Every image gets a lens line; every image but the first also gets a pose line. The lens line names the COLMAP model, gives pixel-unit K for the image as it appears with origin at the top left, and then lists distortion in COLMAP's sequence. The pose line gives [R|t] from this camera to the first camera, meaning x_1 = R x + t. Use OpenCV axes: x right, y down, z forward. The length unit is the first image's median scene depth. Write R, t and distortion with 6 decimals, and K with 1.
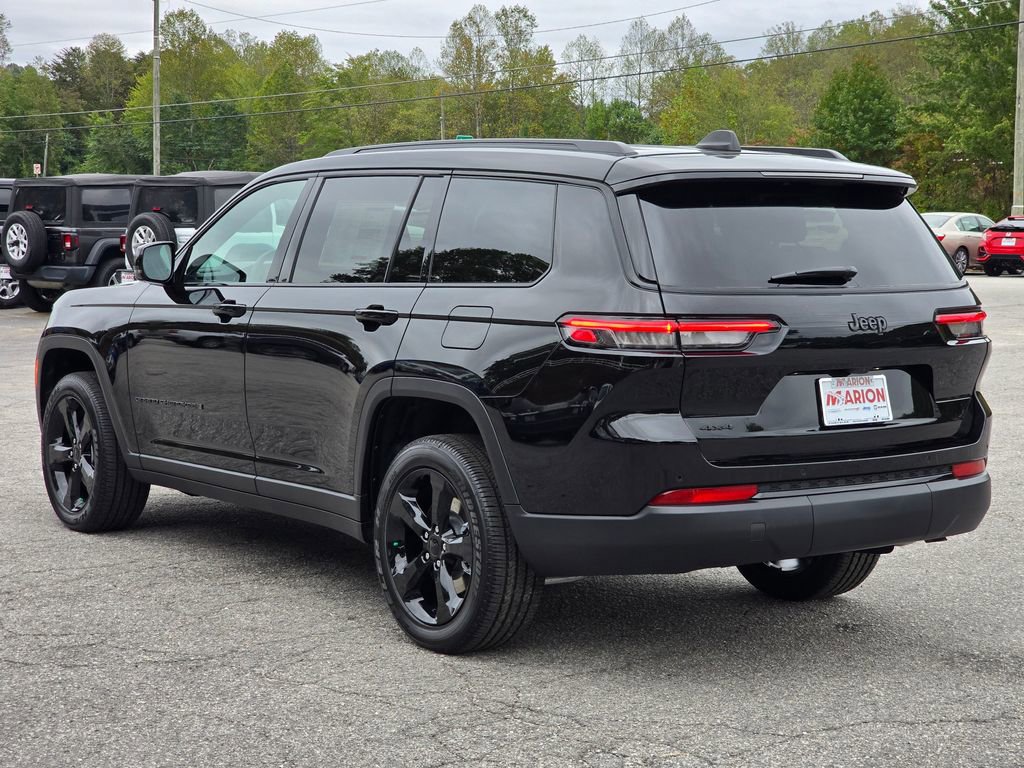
lens RADIAL K [[1951.6, 0, 491.9], [0, 1951.6, 325.0], [0, 0, 1]] dist [-0.085928, 0.195788]
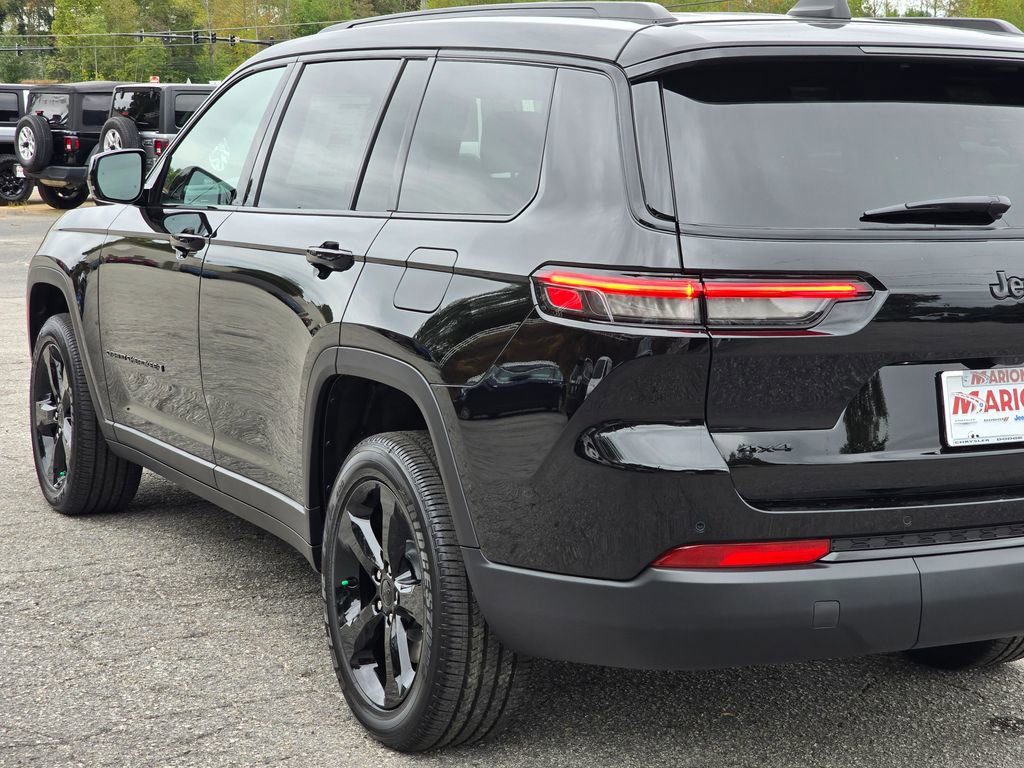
lens RADIAL K [[1952.5, 0, 512.0], [0, 1952.5, 330.4], [0, 0, 1]] dist [0.088534, -0.653226]
pose [[0.990508, 0.020771, -0.135876, 0.110494], [-0.014293, 0.998722, 0.048486, -0.014490], [0.136710, -0.046084, 0.989539, 0.331459]]
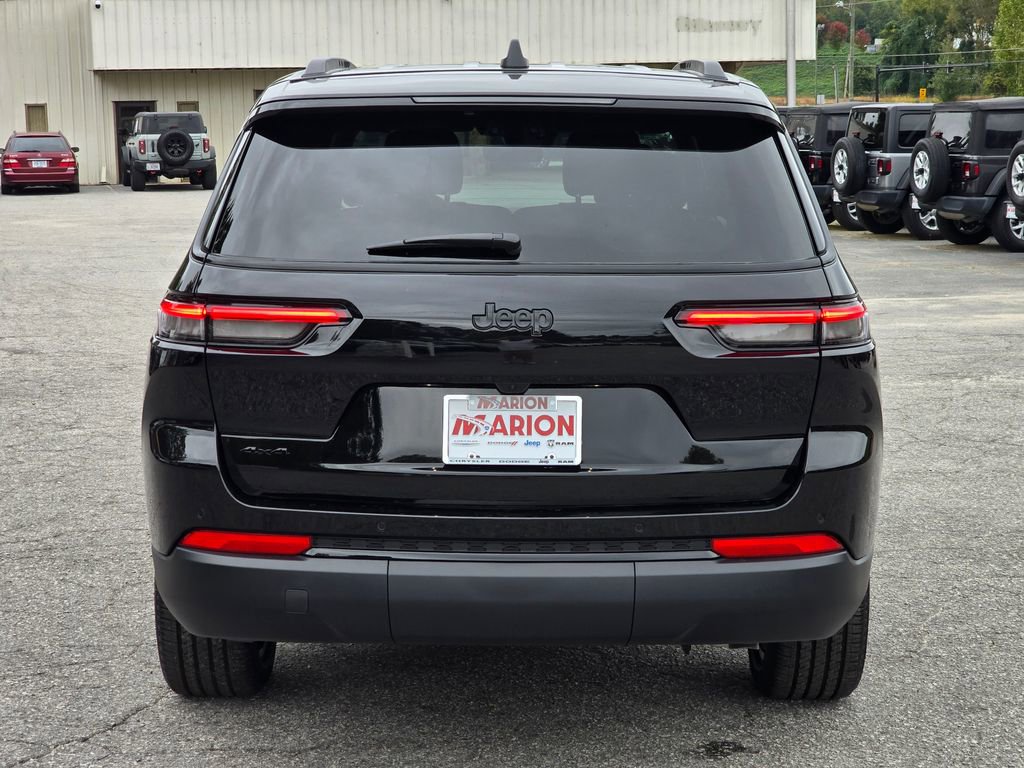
lens RADIAL K [[1972.7, 0, 512.0], [0, 1972.7, 384.0], [0, 0, 1]] dist [-0.738314, 5.455003]
pose [[0.821199, 0.072922, -0.565963, 0.557388], [-0.032765, 0.996191, 0.080814, -0.032039], [0.569700, -0.047820, 0.820460, 0.422492]]
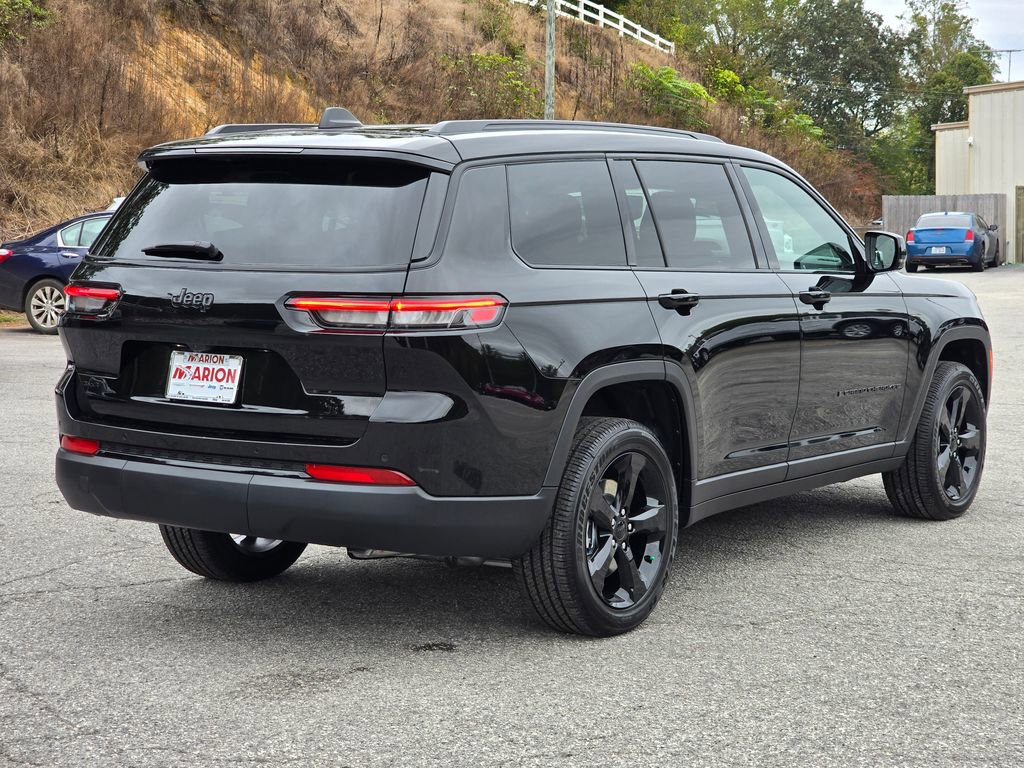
lens RADIAL K [[1952.5, 0, 512.0], [0, 1952.5, 330.4], [0, 0, 1]] dist [0.088534, -0.653226]
pose [[0.353511, 0.056185, -0.933741, 1.133020], [-0.058205, 0.997582, 0.037990, -0.031034], [0.933618, 0.040919, 0.355927, 0.767258]]
